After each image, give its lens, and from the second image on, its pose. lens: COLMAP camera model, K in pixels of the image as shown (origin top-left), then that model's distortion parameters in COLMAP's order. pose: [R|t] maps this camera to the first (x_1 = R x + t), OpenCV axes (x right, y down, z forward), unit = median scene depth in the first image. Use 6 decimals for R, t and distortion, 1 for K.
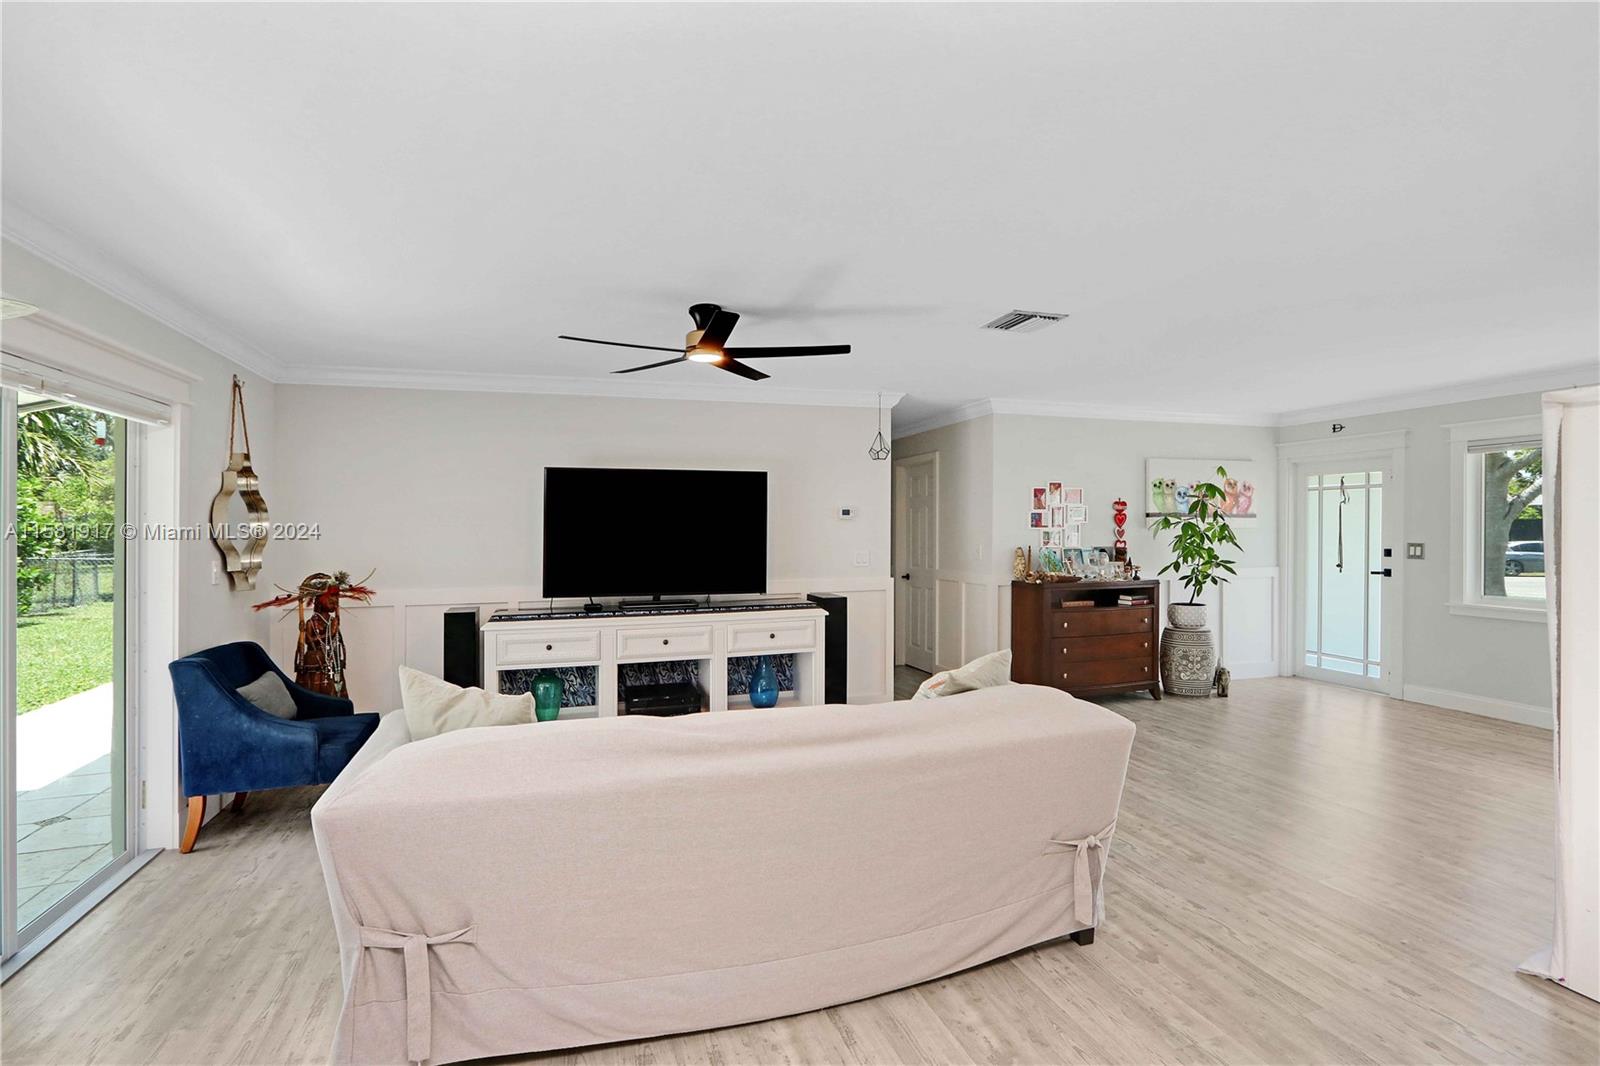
lens RADIAL K [[727.3, 0, 809.2], [0, 727.3, 538.6], [0, 0, 1]] dist [0.000493, -0.000620]
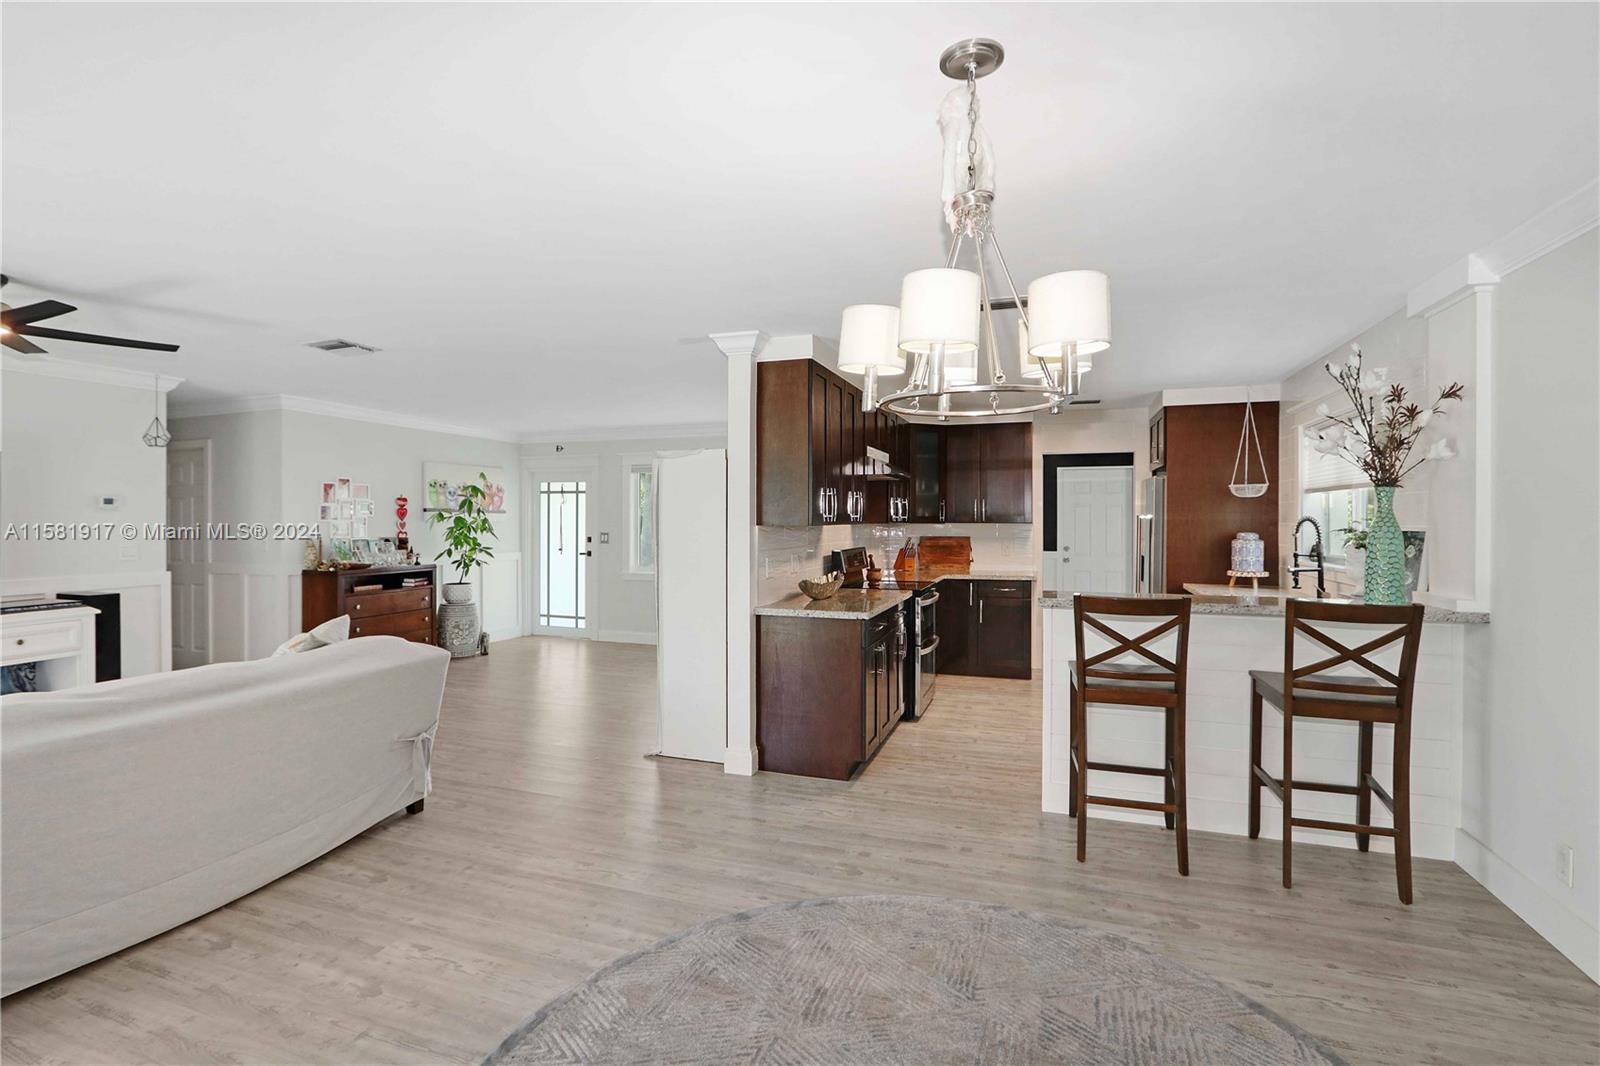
lens RADIAL K [[761.4, 0, 755.5], [0, 761.4, 528.2], [0, 0, 1]] dist [-0.011418, 0.000482]
pose [[0.633052, 0.000047, 0.774110, -0.153281], [0.004589, 0.999982, -0.003813, 0.004523], [-0.774096, 0.005966, 0.633040, -0.197997]]
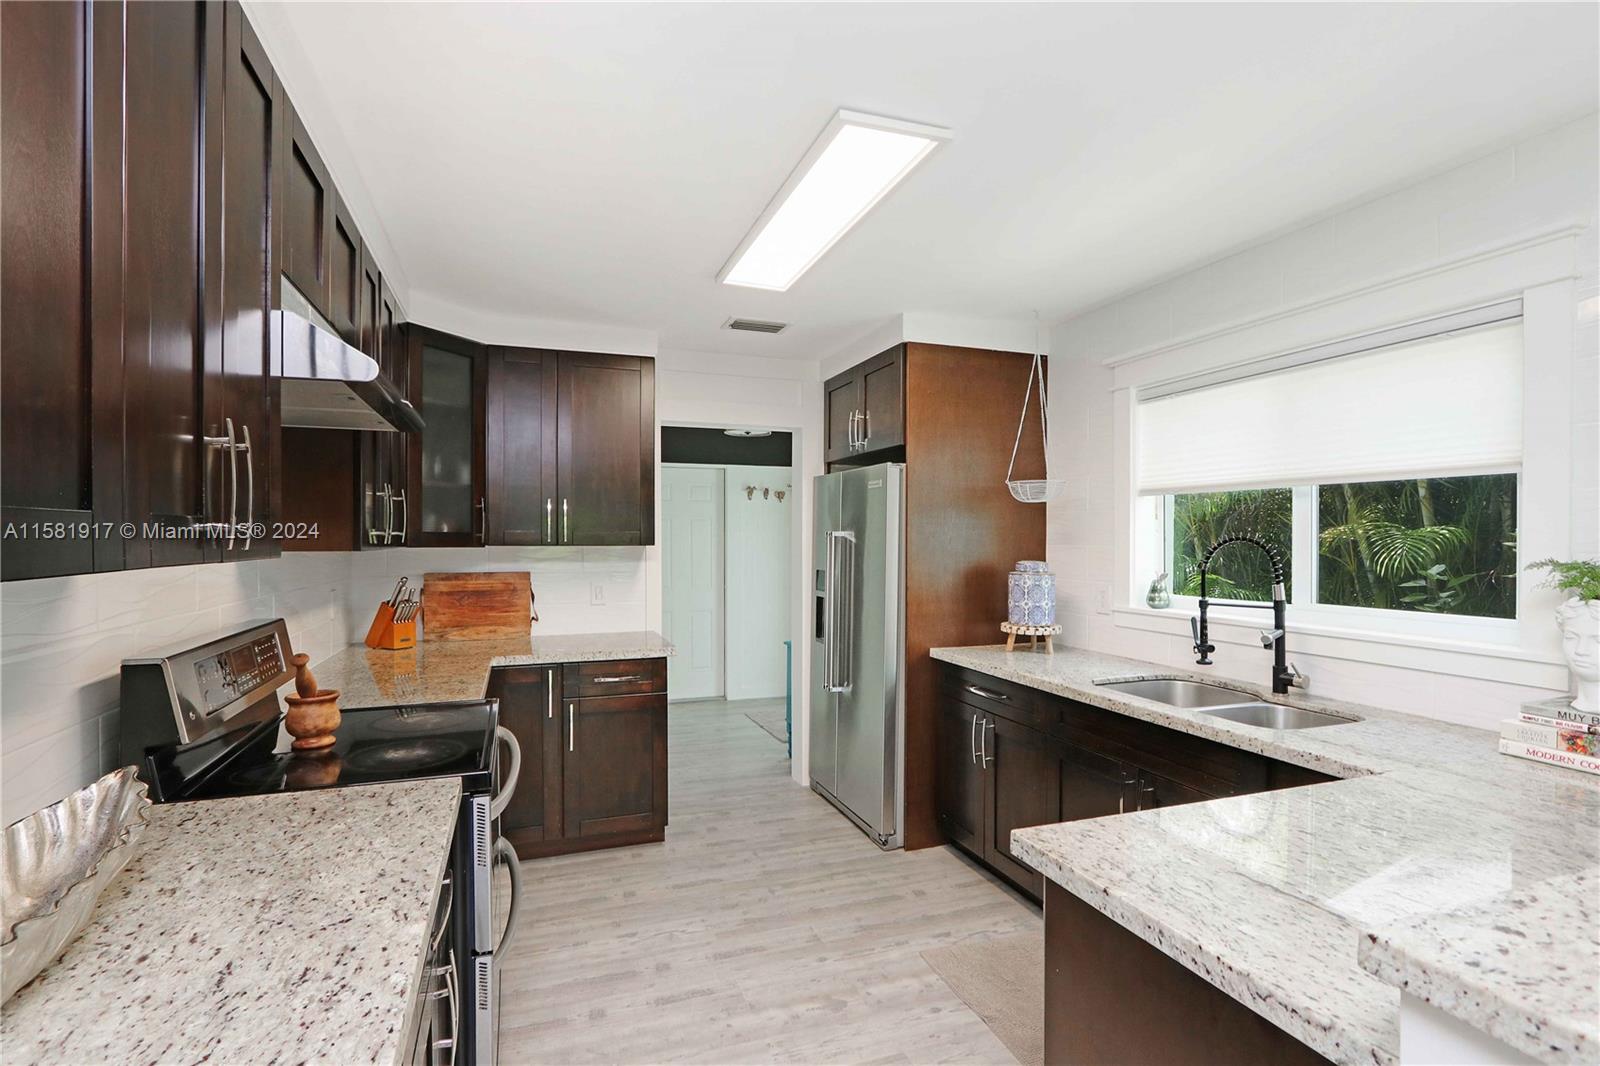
lens RADIAL K [[761.4, 0, 797.0], [0, 761.4, 543.1], [0, 0, 1]] dist [-0.011418, 0.000482]
pose [[-0.037817, 0.000338, 0.999285, 0.356421], [0.011588, 0.999933, 0.000100, -0.004853], [-0.999217, 0.011583, -0.037818, 0.100520]]
